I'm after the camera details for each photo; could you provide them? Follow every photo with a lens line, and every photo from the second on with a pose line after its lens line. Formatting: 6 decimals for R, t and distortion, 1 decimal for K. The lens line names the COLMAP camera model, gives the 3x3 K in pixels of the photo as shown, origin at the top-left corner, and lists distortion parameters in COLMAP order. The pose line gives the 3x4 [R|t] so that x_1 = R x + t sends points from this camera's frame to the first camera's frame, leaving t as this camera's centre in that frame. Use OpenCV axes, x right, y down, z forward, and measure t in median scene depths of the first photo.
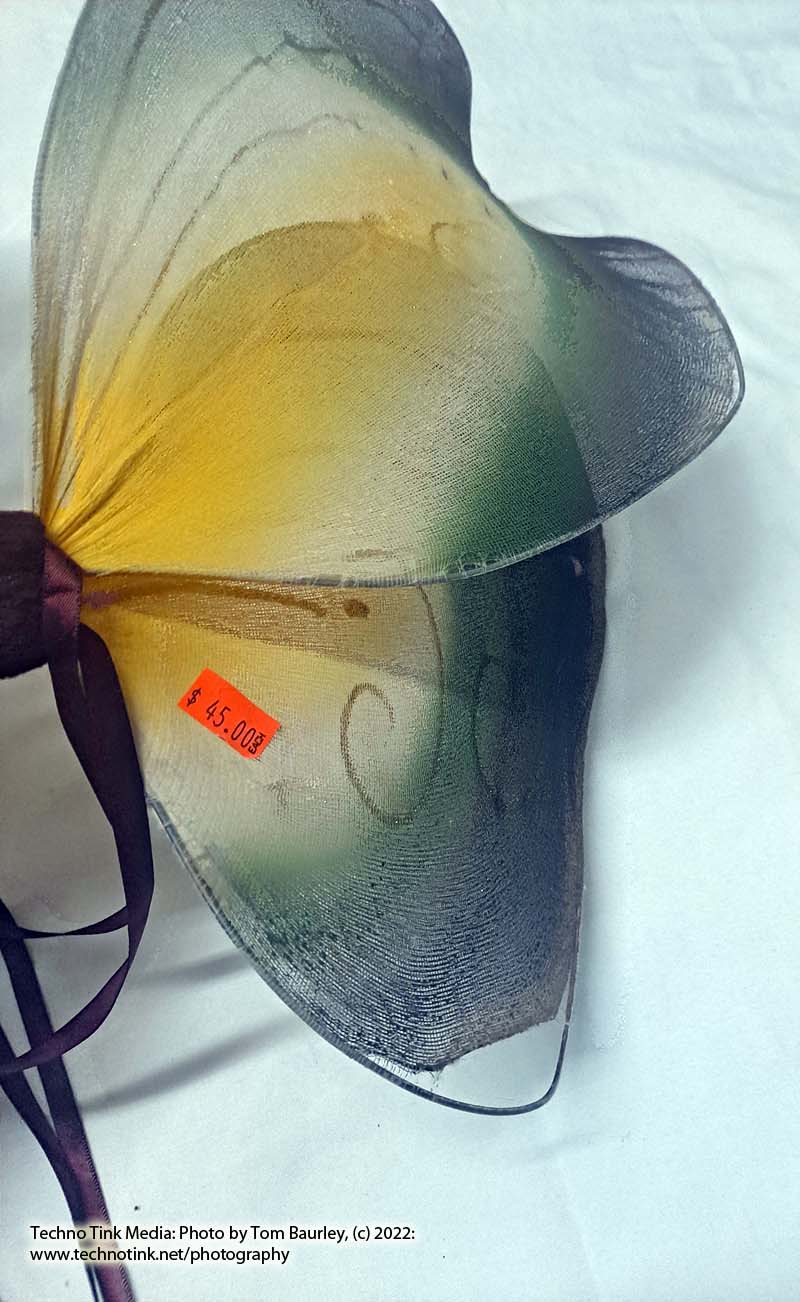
lens RADIAL K [[987.5, 0, 490.5], [0, 987.5, 655.7], [0, 0, 1]] dist [0.030324, -0.084039]
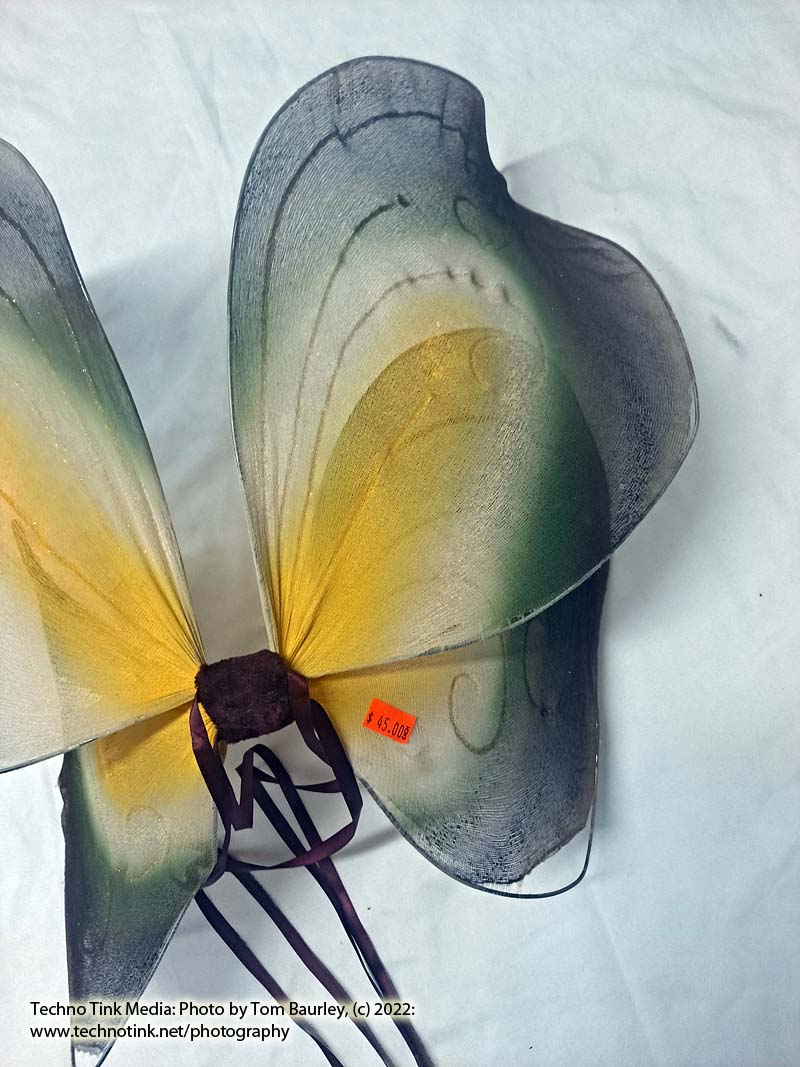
lens RADIAL K [[790.8, 0, 395.6], [0, 790.8, 530.8], [0, 0, 1]] dist [0.034411, -0.077657]
pose [[0.977418, -0.071357, -0.198903, 0.060126], [0.128324, 0.948262, 0.290399, -0.654902], [0.167890, -0.309365, 0.936005, -0.244488]]
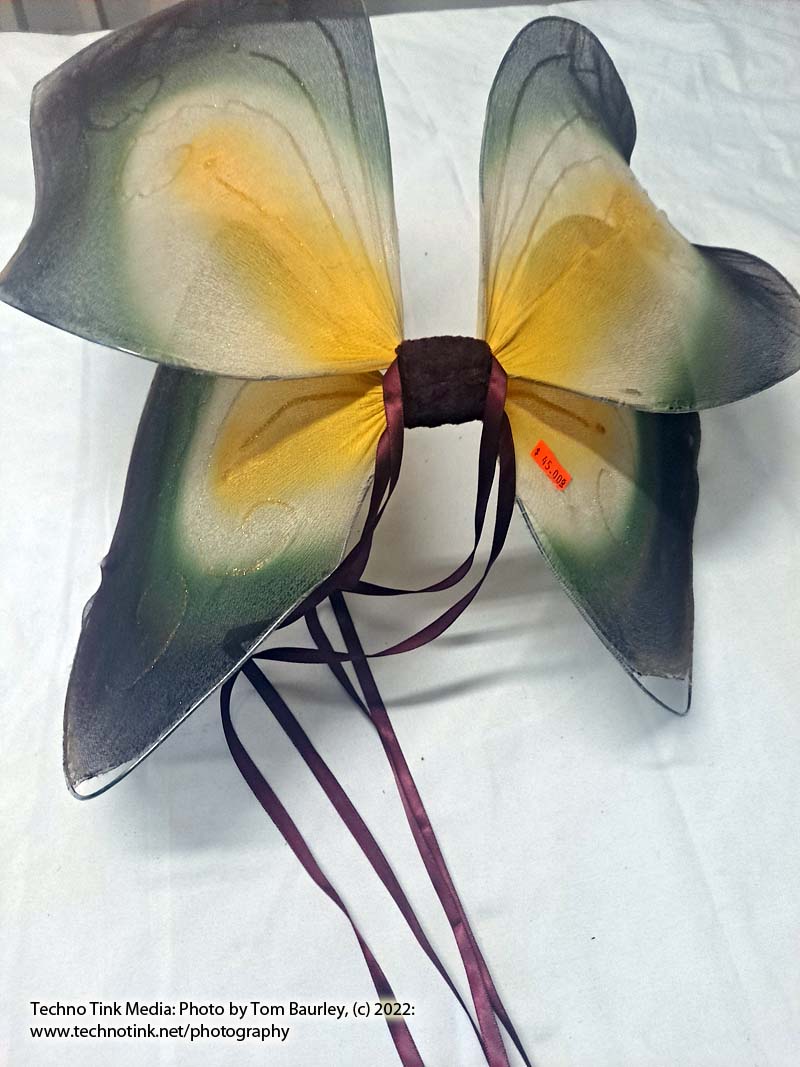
lens RADIAL K [[790.8, 0, 395.6], [0, 790.8, 530.8], [0, 0, 1]] dist [0.034411, -0.077657]
pose [[0.988703, 0.133554, -0.068043, -0.406876], [-0.137583, 0.988767, -0.058409, 0.287592], [0.059478, 0.067110, 0.995971, -0.452052]]
